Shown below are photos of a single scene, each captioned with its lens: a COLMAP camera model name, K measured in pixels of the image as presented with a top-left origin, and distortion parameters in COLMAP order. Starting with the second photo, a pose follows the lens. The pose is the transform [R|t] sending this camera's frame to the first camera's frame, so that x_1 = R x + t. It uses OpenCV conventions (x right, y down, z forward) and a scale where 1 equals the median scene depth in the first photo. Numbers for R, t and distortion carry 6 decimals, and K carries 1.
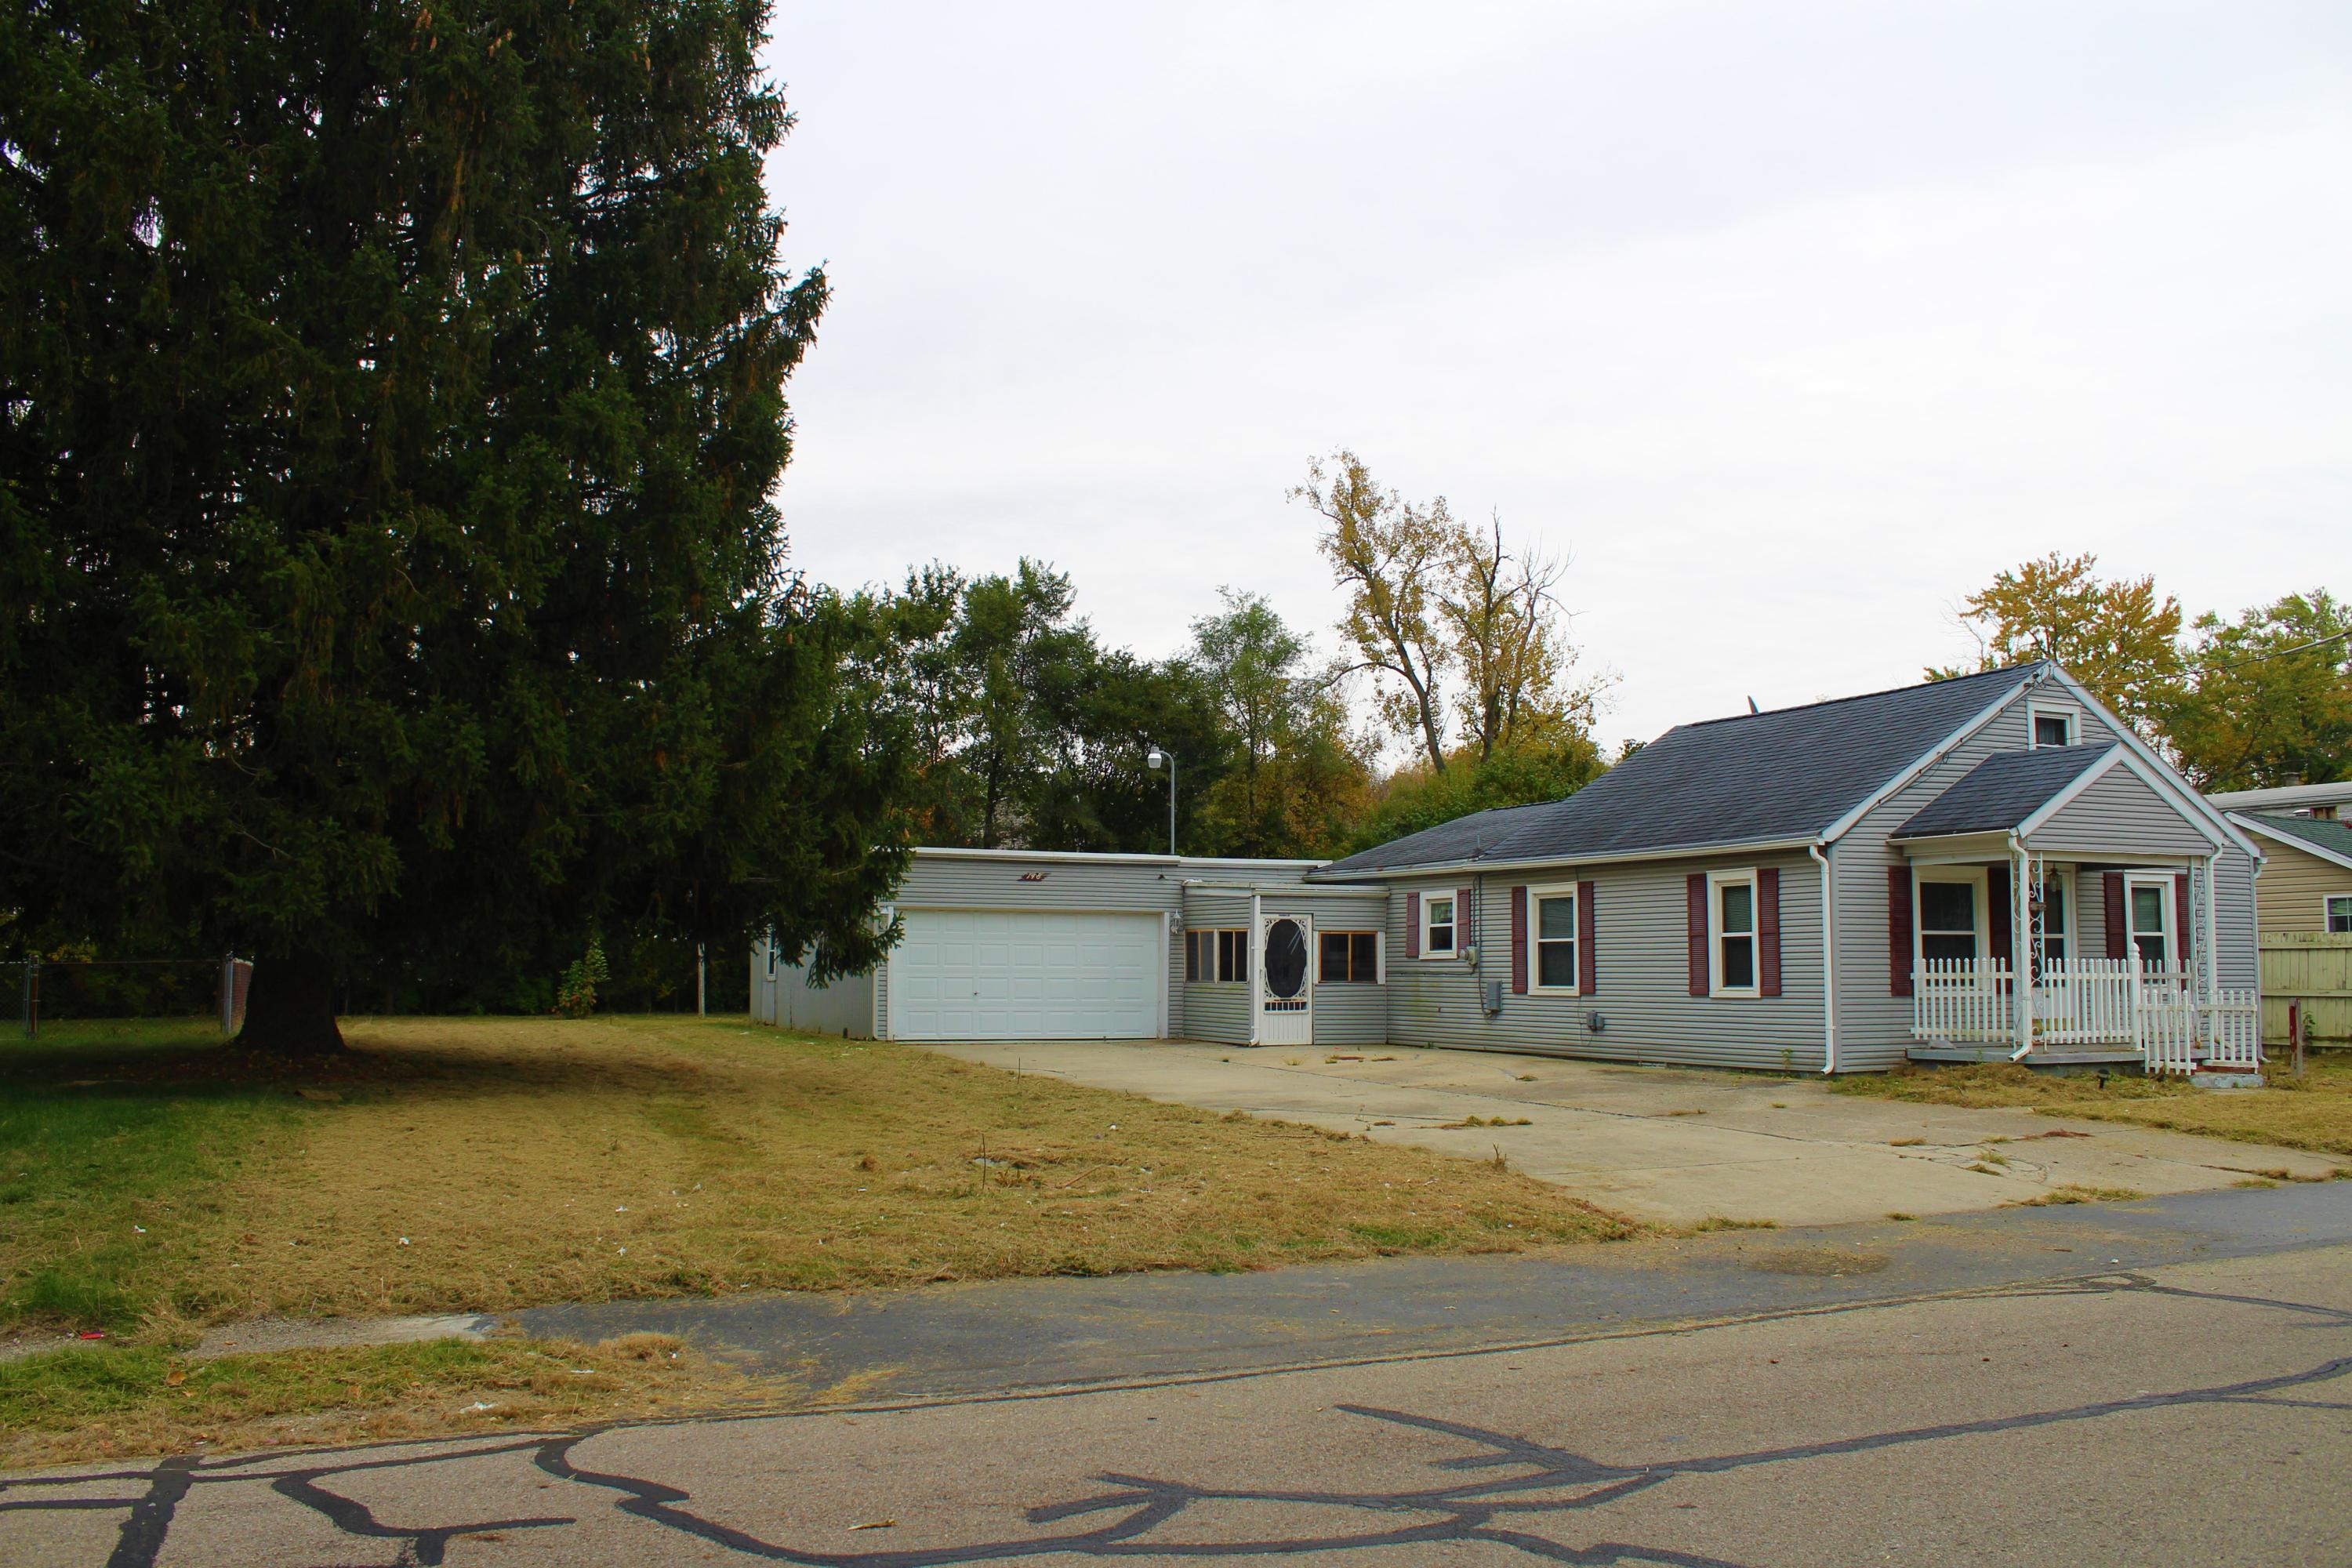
lens RADIAL K [[1986.3, 0, 1186.9], [0, 1986.3, 777.9], [0, 0, 1]] dist [-0.146702, 0.133946]
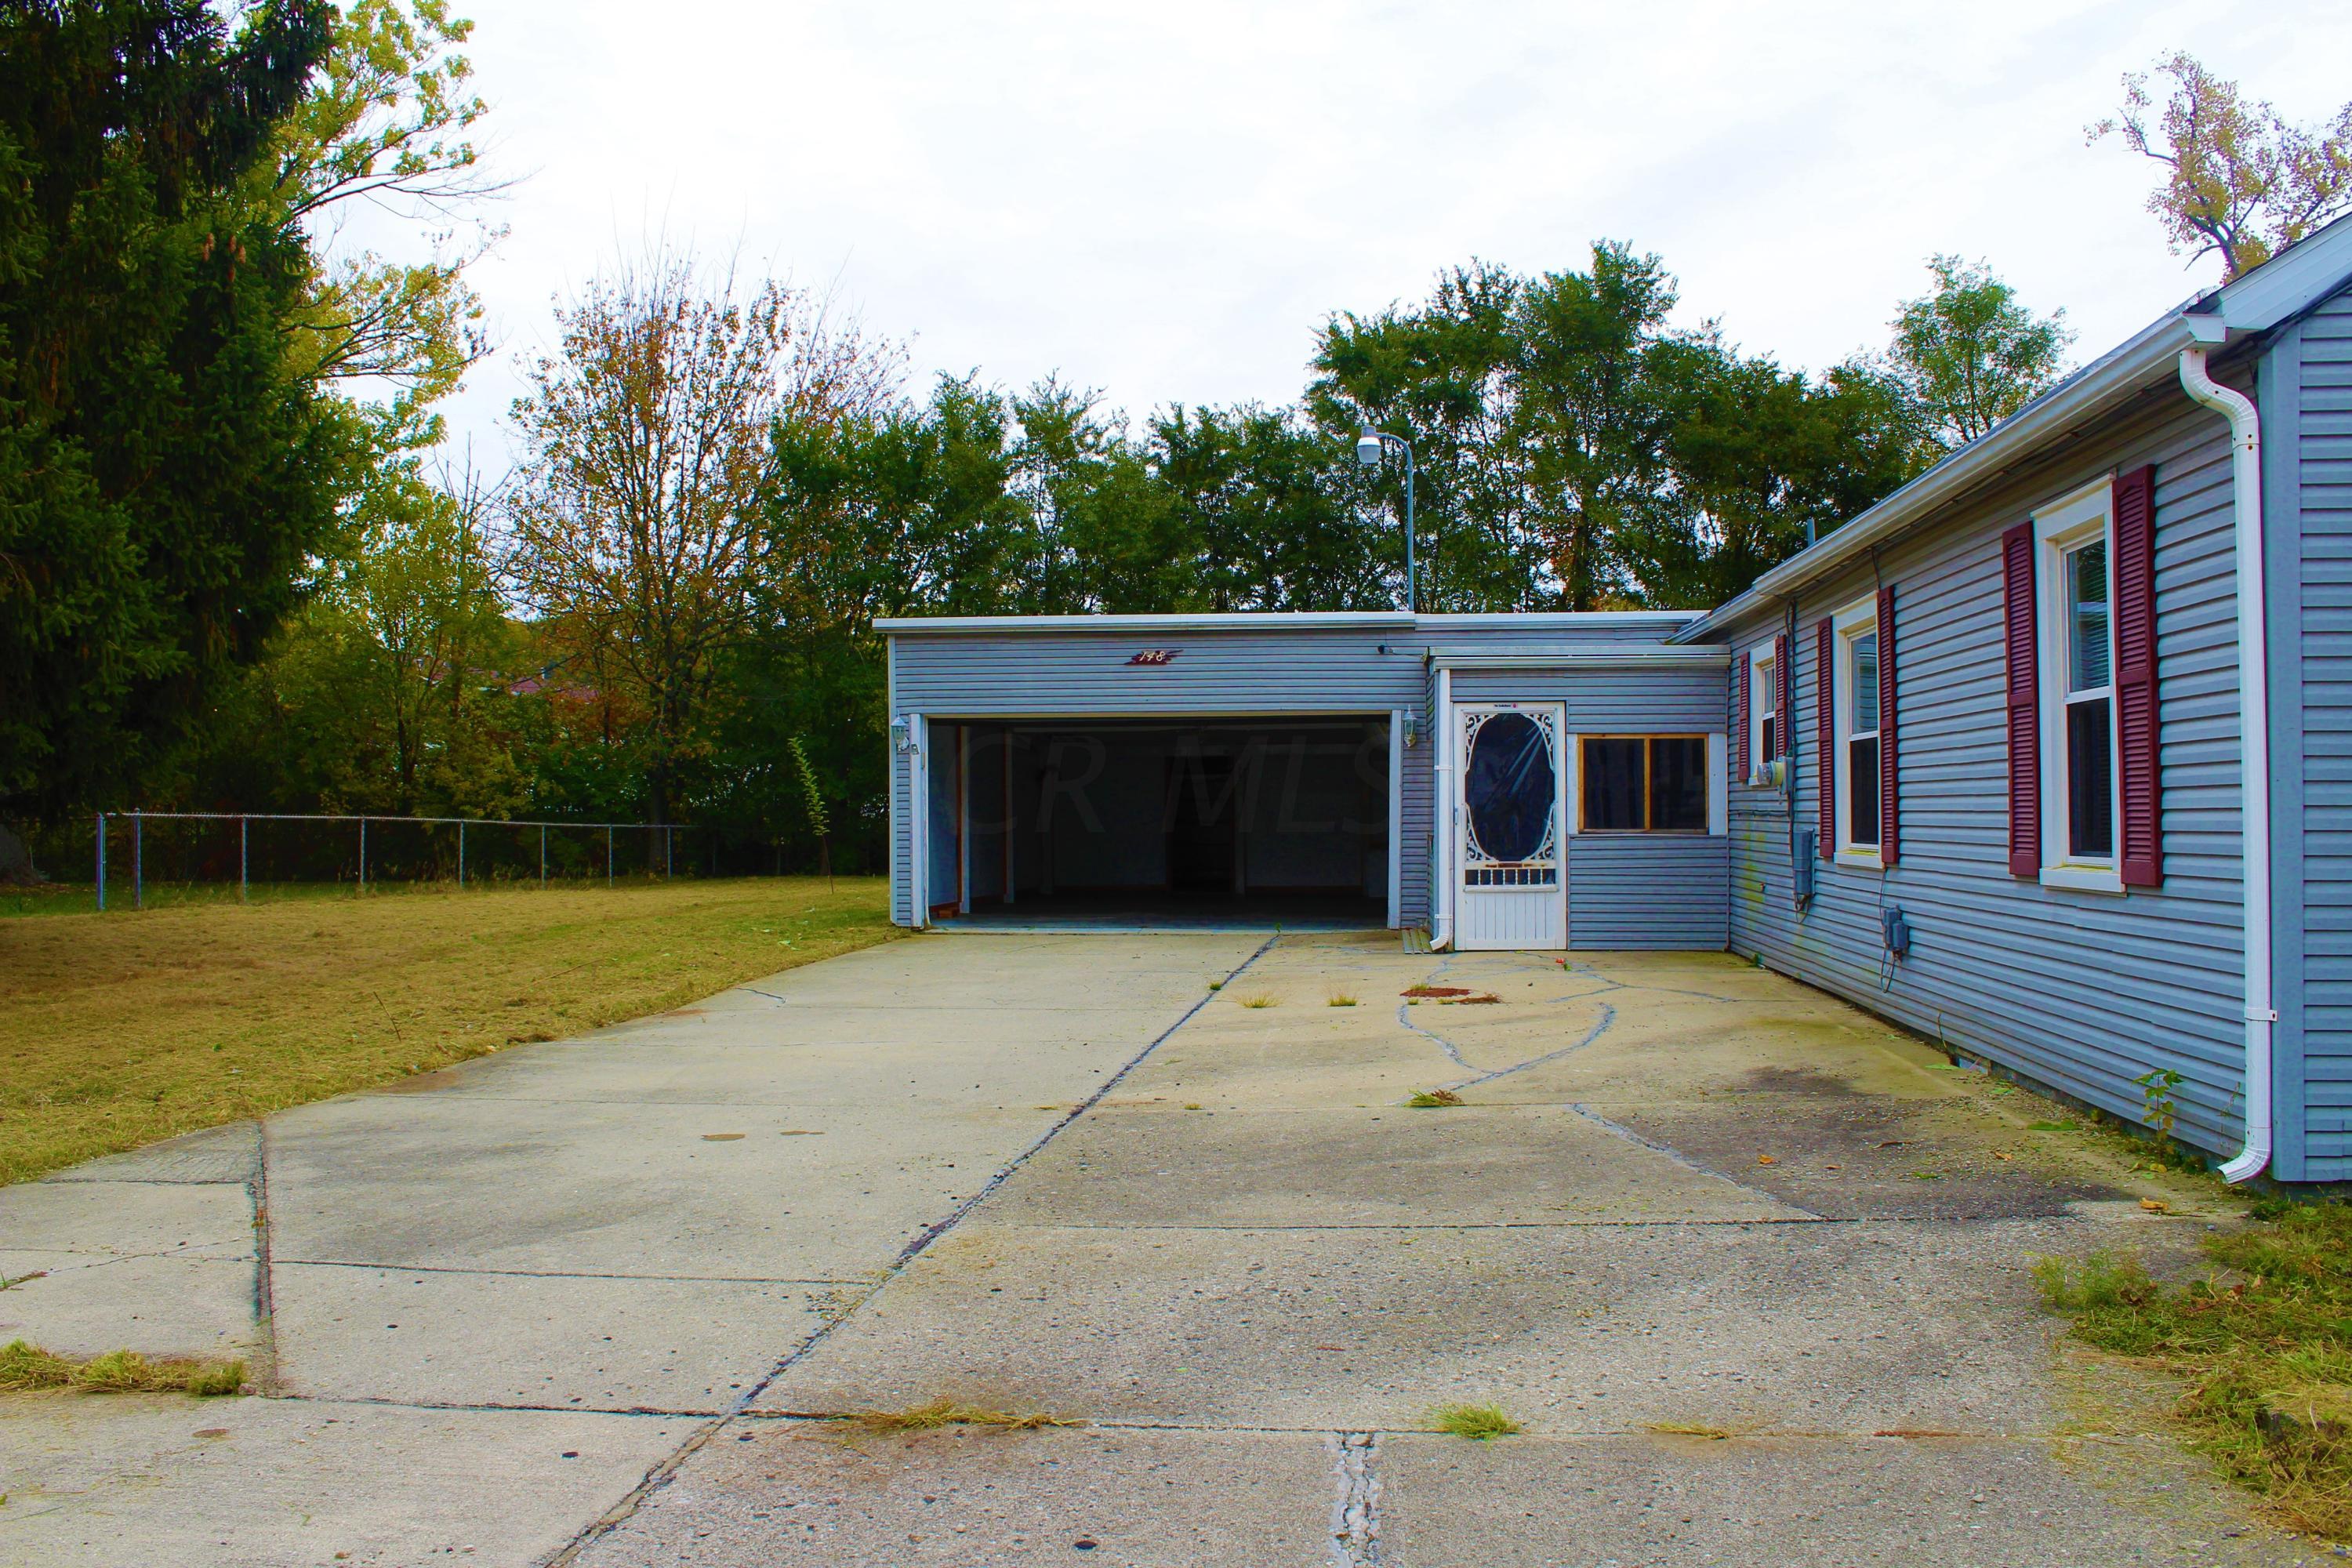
lens RADIAL K [[1986.3, 0, 1182.9], [0, 1986.3, 791.2], [0, 0, 1]] dist [-0.146702, 0.133946]
pose [[0.864742, -0.012591, -0.502059, 0.244538], [0.055264, 0.996000, 0.070209, 0.051107], [0.499166, -0.088458, 0.861979, 0.509859]]
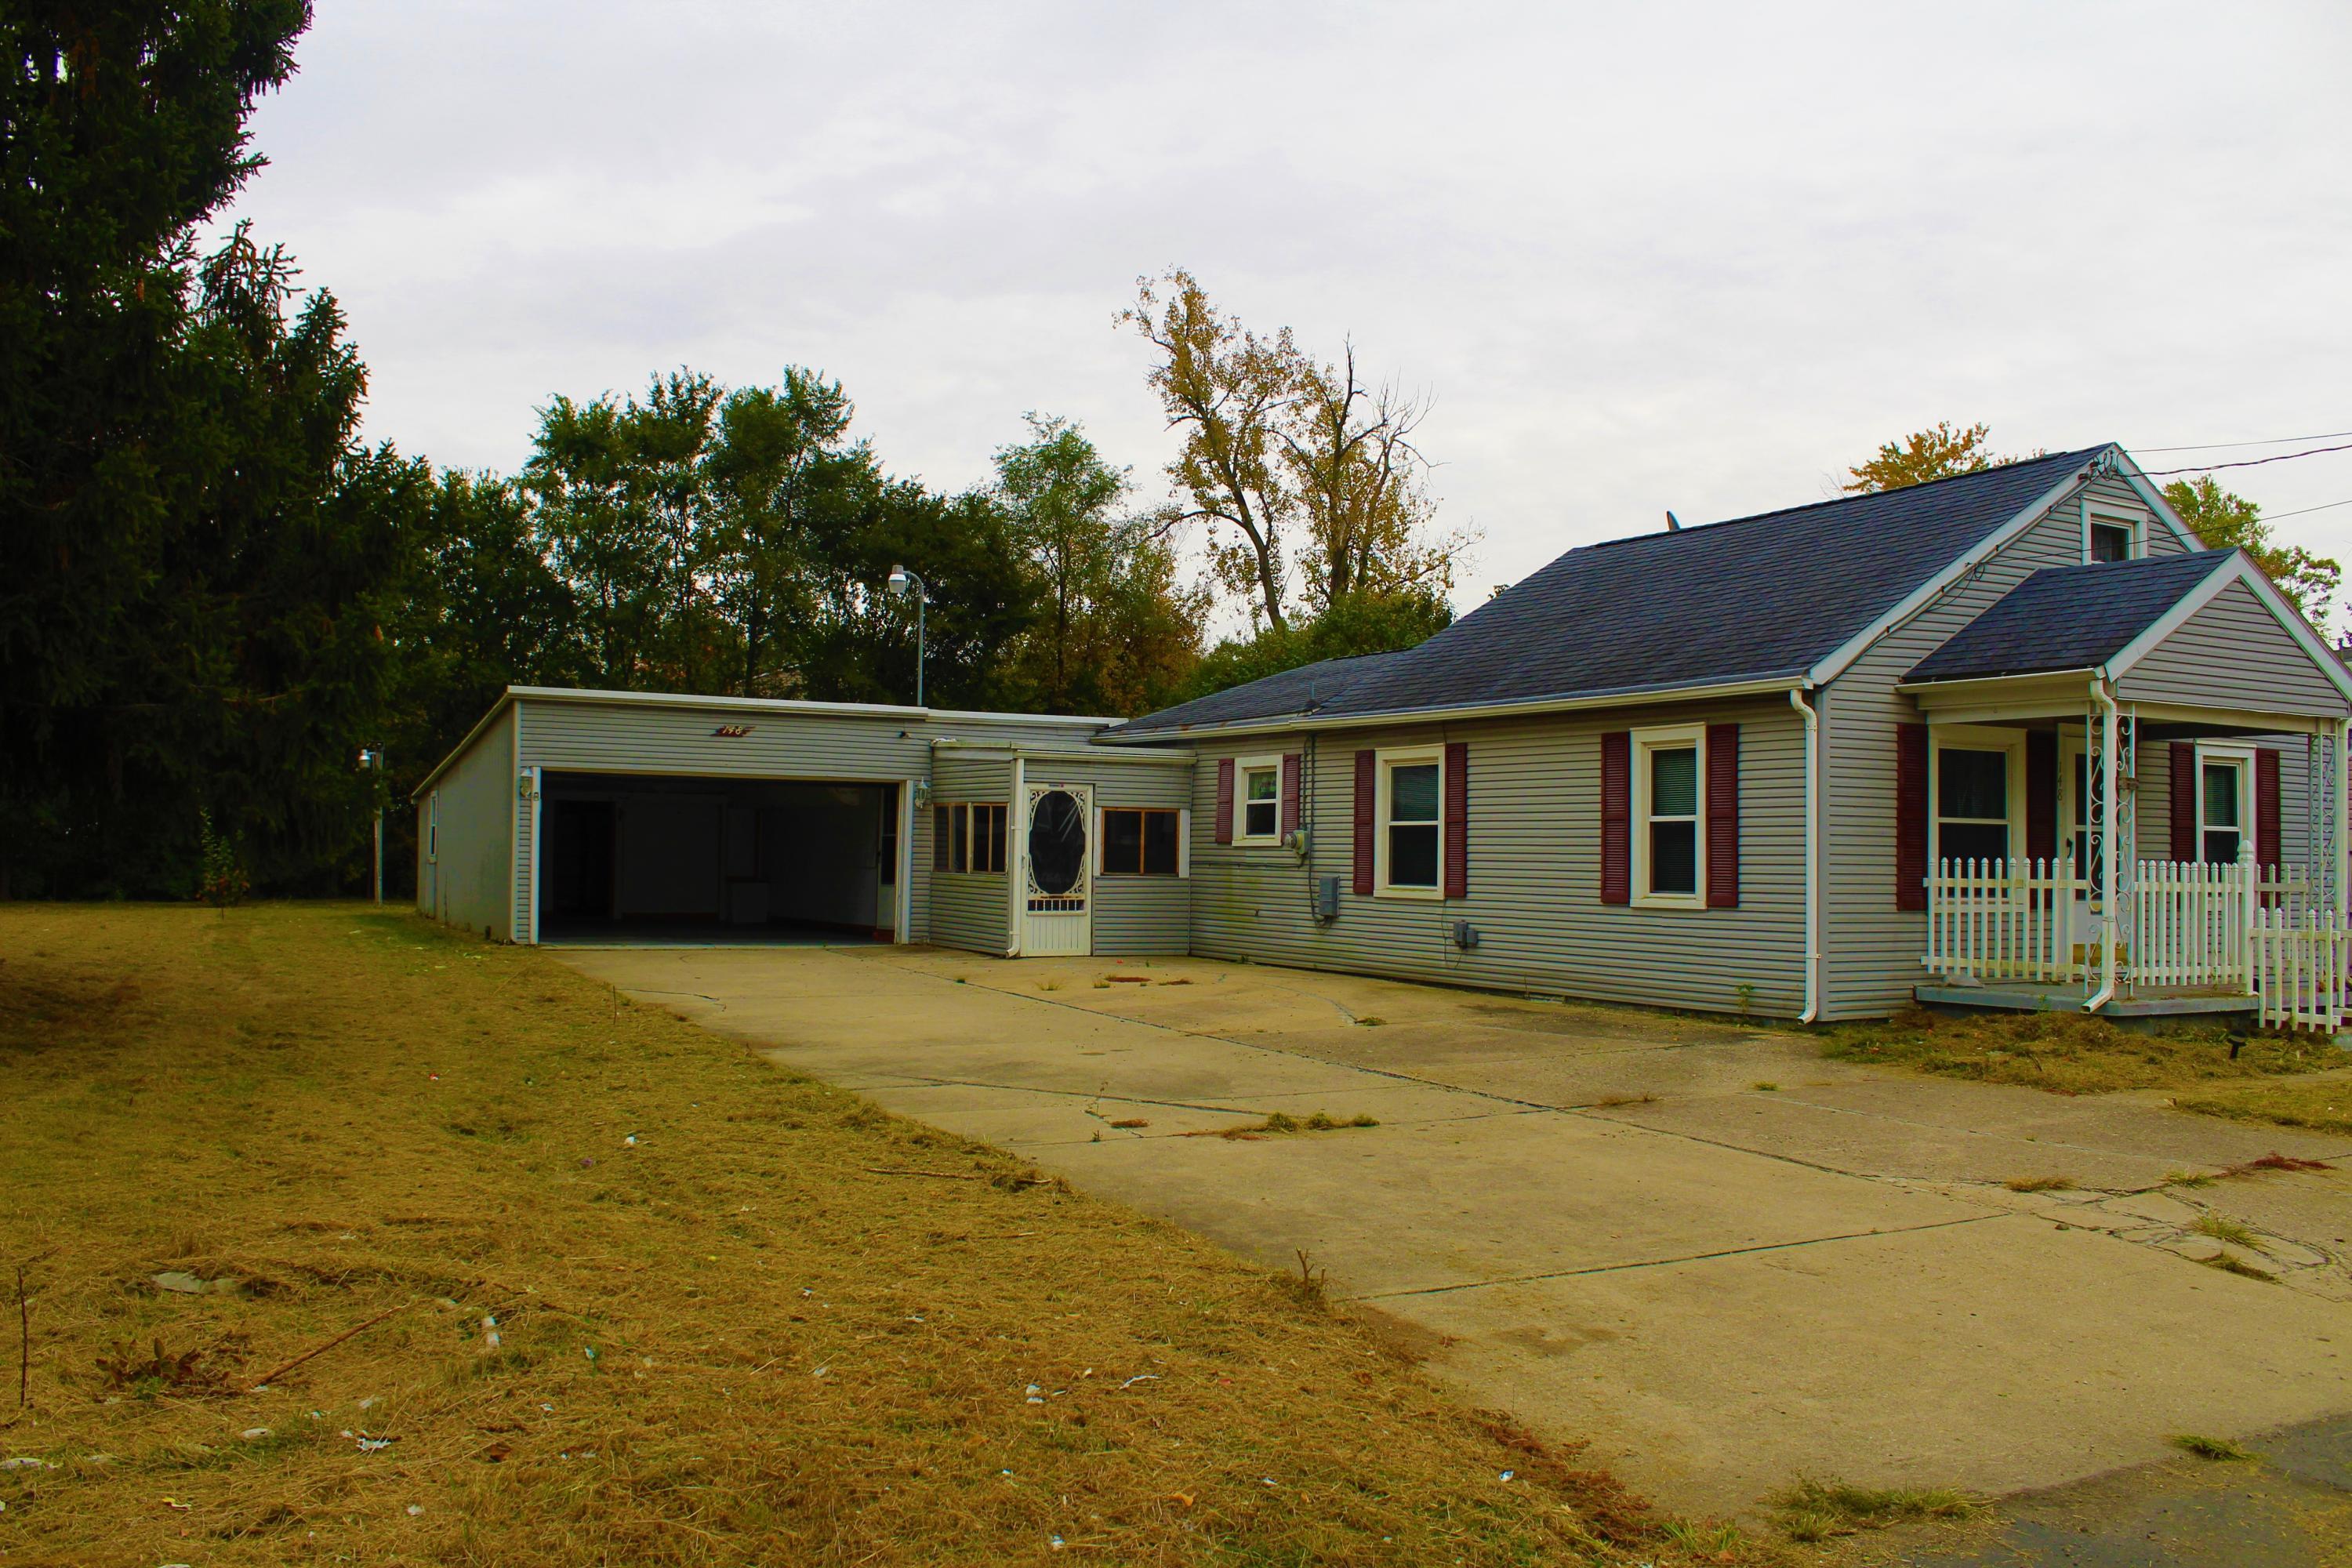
lens RADIAL K [[1986.3, 0, 1173.1], [0, 1986.3, 784.5], [0, 0, 1]] dist [-0.146702, 0.133946]
pose [[0.997448, 0.014511, 0.069911, 0.041419], [-0.018788, 0.997966, 0.060913, 0.022097], [-0.068885, -0.062071, 0.995692, 0.245496]]
